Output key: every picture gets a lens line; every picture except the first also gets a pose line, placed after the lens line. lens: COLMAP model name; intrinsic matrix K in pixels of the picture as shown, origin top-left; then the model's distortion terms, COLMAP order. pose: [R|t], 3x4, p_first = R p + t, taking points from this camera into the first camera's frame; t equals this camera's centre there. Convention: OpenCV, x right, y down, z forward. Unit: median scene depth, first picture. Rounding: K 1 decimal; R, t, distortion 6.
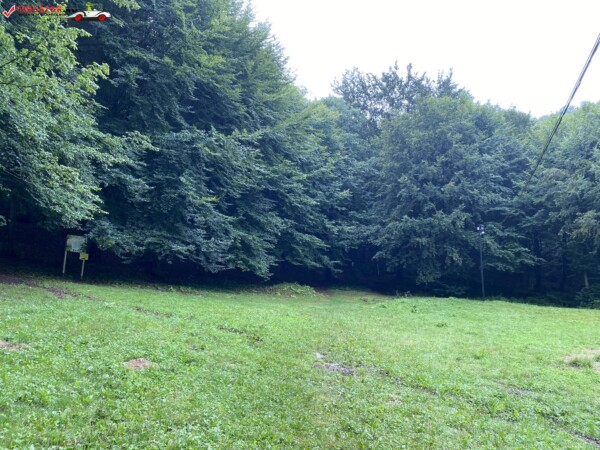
lens RADIAL K [[458.2, 0, 300.0], [0, 458.2, 225.0], [0, 0, 1]] dist [0.068975, -0.102950]
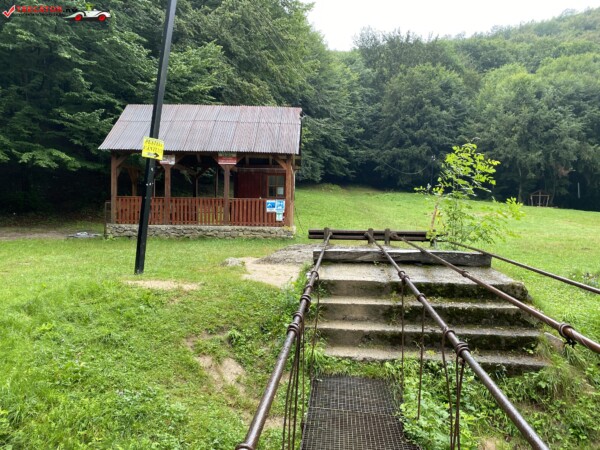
lens RADIAL K [[458.2, 0, 300.0], [0, 458.2, 225.0], [0, 0, 1]] dist [0.068975, -0.102950]
pose [[0.999700, 0.023801, 0.005828, -0.133128], [-0.024504, 0.969128, 0.245339, -0.151102], [0.000191, -0.245408, 0.969420, -0.771125]]
